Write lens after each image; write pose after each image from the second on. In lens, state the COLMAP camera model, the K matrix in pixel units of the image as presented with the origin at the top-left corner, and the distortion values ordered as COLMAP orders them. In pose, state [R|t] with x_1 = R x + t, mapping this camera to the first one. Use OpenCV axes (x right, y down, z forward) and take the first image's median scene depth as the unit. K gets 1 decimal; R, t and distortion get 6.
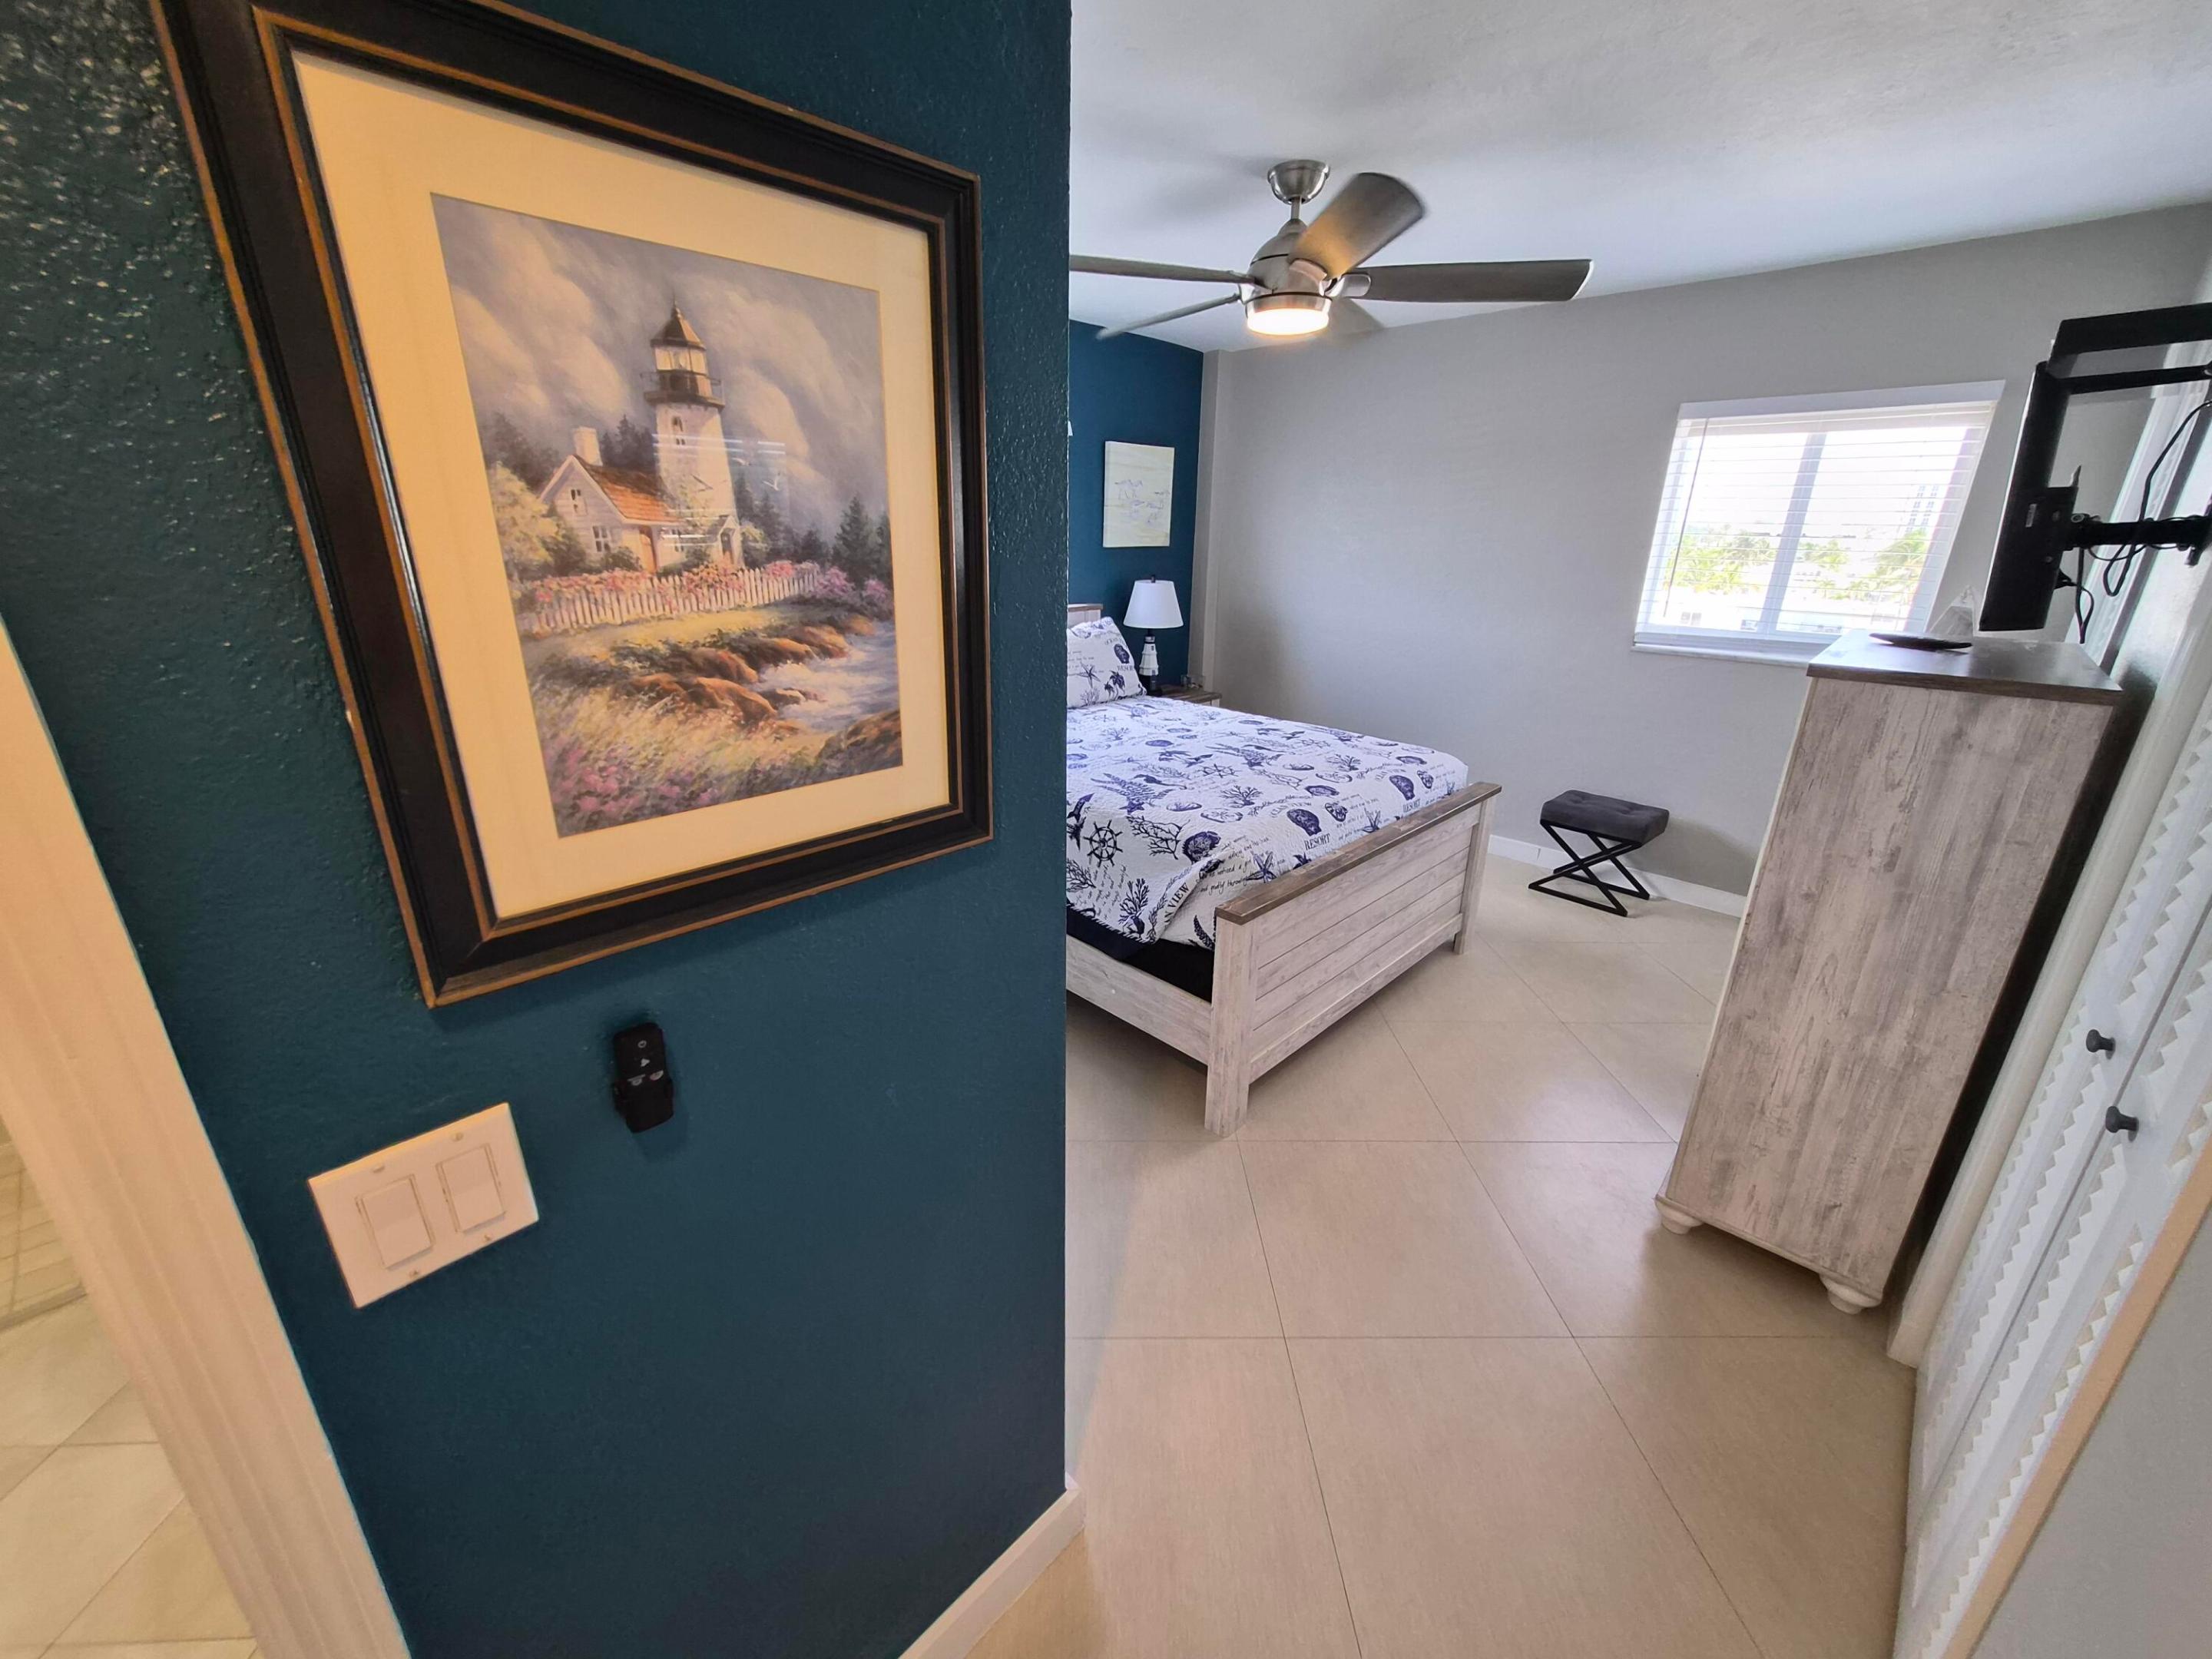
lens RADIAL K [[865.8, 0, 1102.3], [0, 865.8, 820.9], [0, 0, 1]] dist [0.001259, 0.000654]
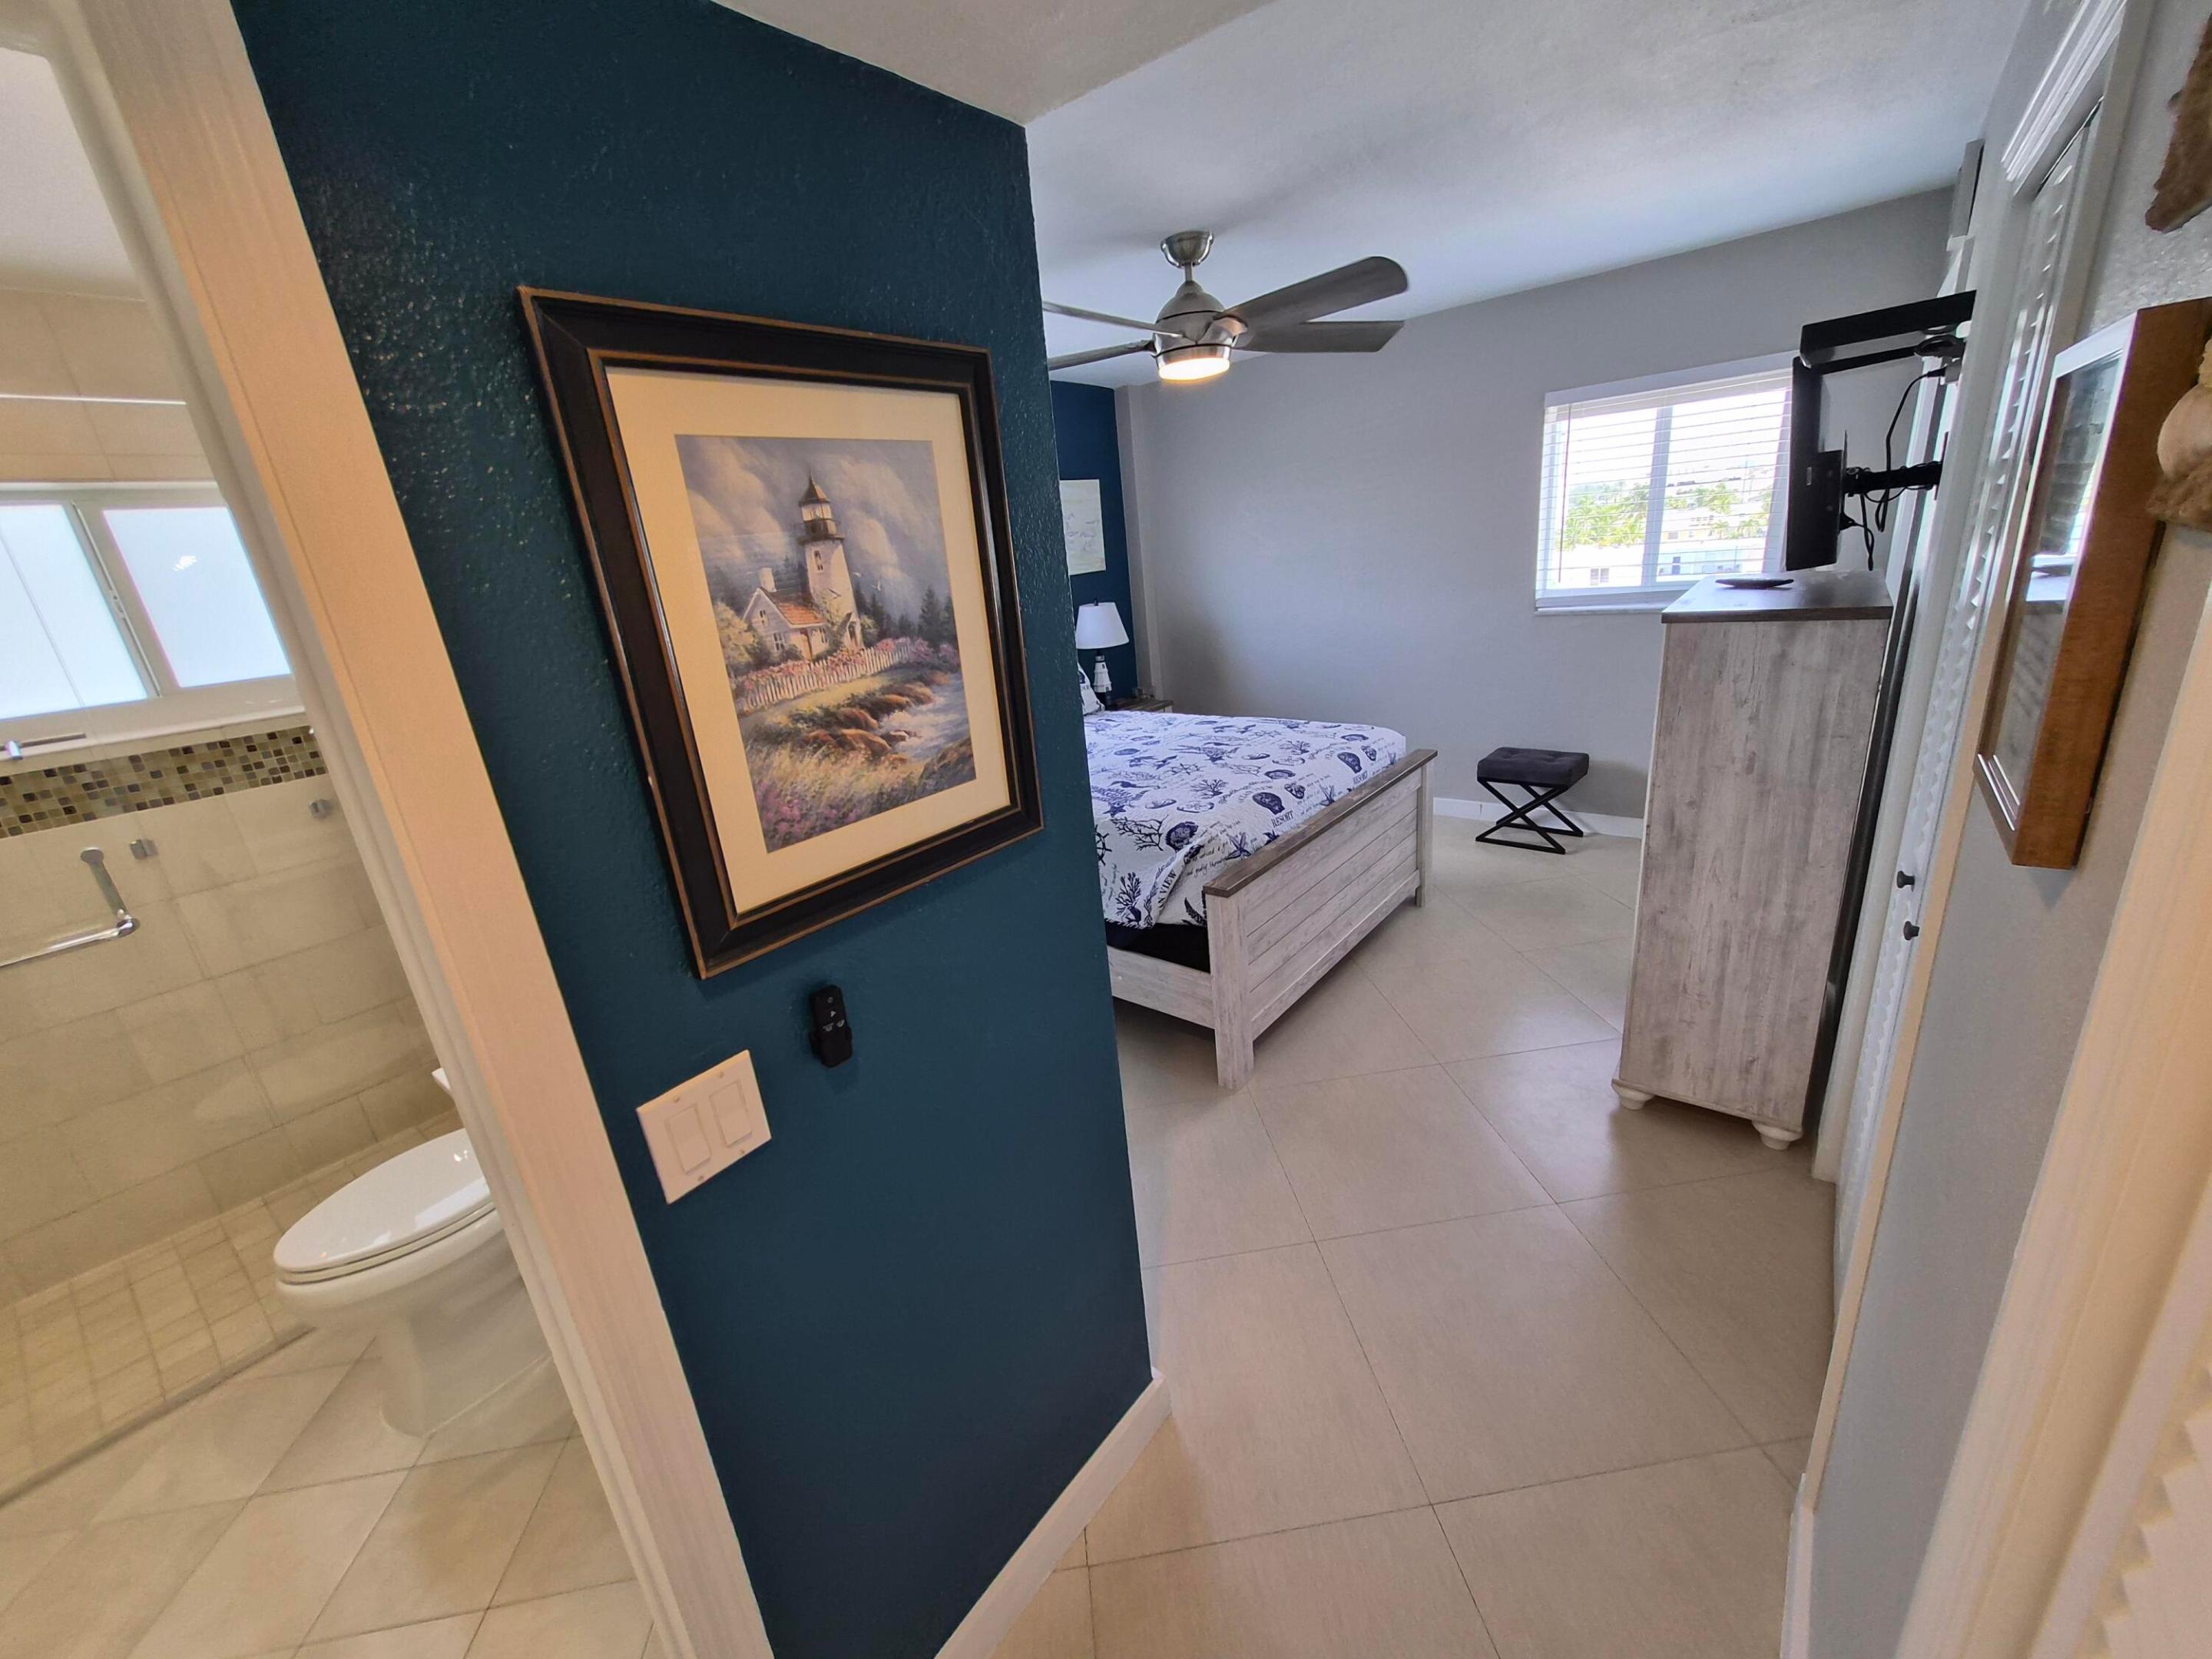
lens RADIAL K [[865.8, 0, 1100.8], [0, 865.8, 821.1], [0, 0, 1]] dist [0.001259, 0.000654]
pose [[0.990148, -0.131974, 0.046795, -0.046102], [0.132986, 0.990932, -0.019204, 0.020744], [-0.043836, 0.025238, 0.998720, -0.134907]]
